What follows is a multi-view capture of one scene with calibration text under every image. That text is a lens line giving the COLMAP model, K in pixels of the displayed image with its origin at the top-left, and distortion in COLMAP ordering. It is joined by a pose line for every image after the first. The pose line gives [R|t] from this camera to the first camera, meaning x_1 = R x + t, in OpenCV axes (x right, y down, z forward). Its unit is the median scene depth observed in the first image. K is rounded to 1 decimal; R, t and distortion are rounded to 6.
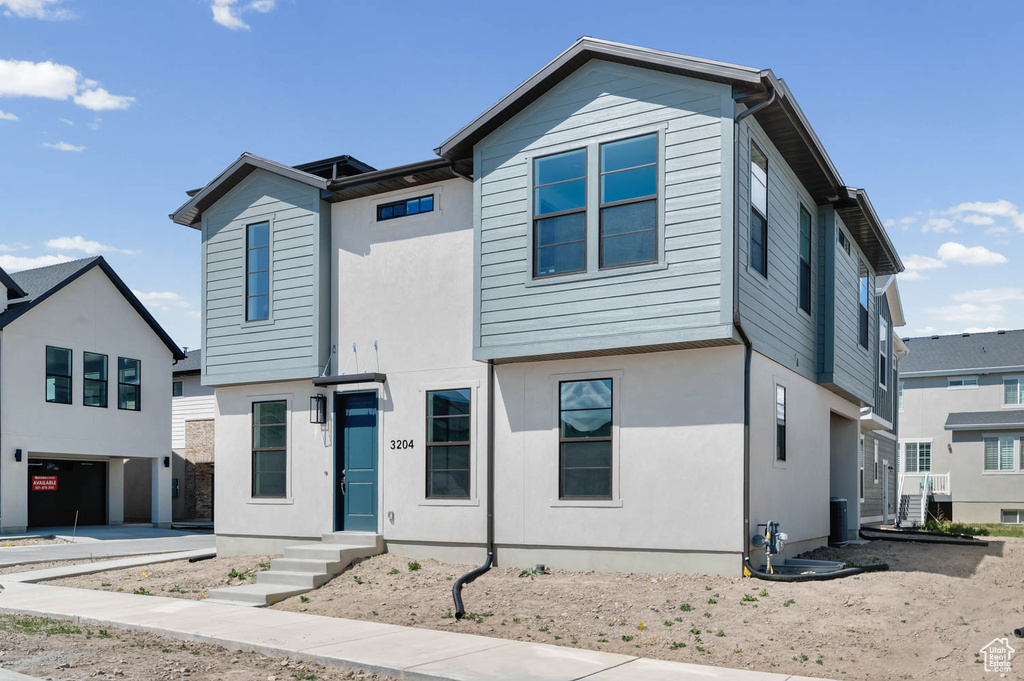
lens RADIAL K [[882.0, 0, 516.2], [0, 882.0, 343.1], [0, 0, 1]] dist [-0.000865, 0.016611]
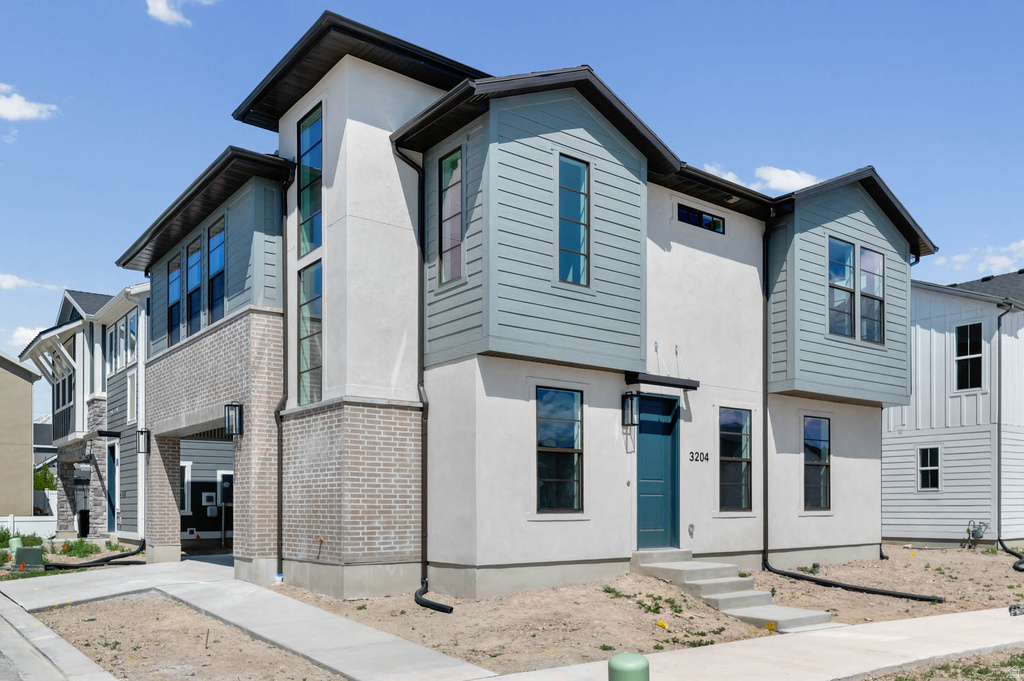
lens RADIAL K [[820.8, 0, 512.2], [0, 820.8, 379.8], [0, 0, 1]] dist [0.014208, 0.004930]
pose [[0.380446, 0.139464, 0.914227, -1.103544], [-0.149672, 0.984816, -0.087948, 0.147785], [-0.912611, -0.103375, 0.395543, 0.868726]]
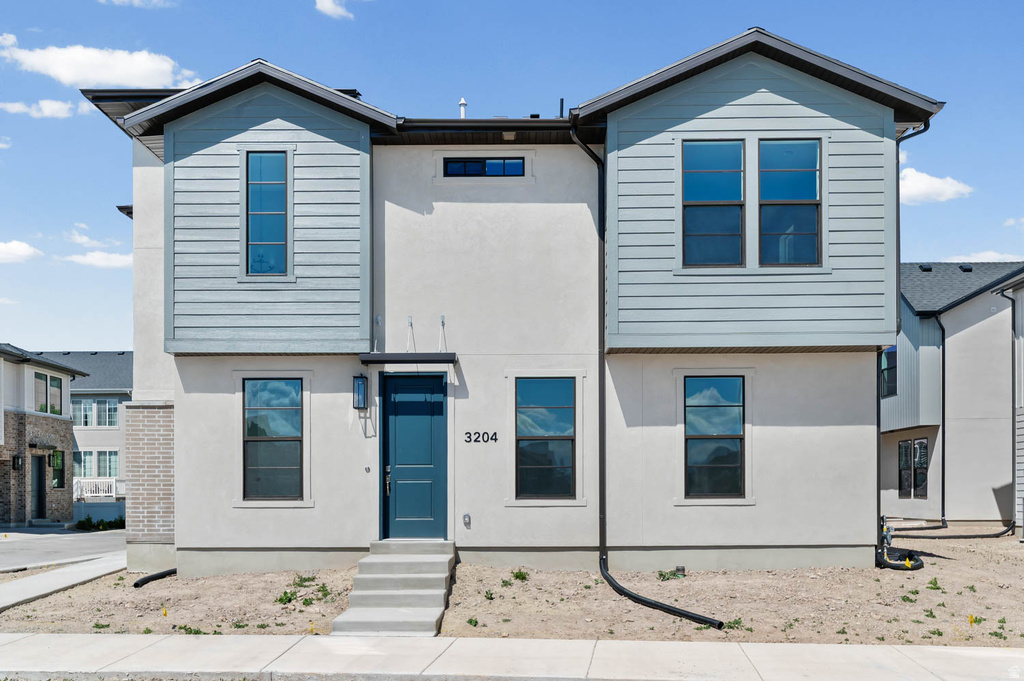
lens RADIAL K [[849.8, 0, 498.6], [0, 849.8, 361.1], [0, 0, 1]] dist [0.004880, -0.008337]
pose [[0.870889, 0.068862, 0.486631, -0.548542], [-0.076013, 0.997094, -0.005061, 0.044707], [-0.485566, -0.032583, 0.873593, 0.270725]]
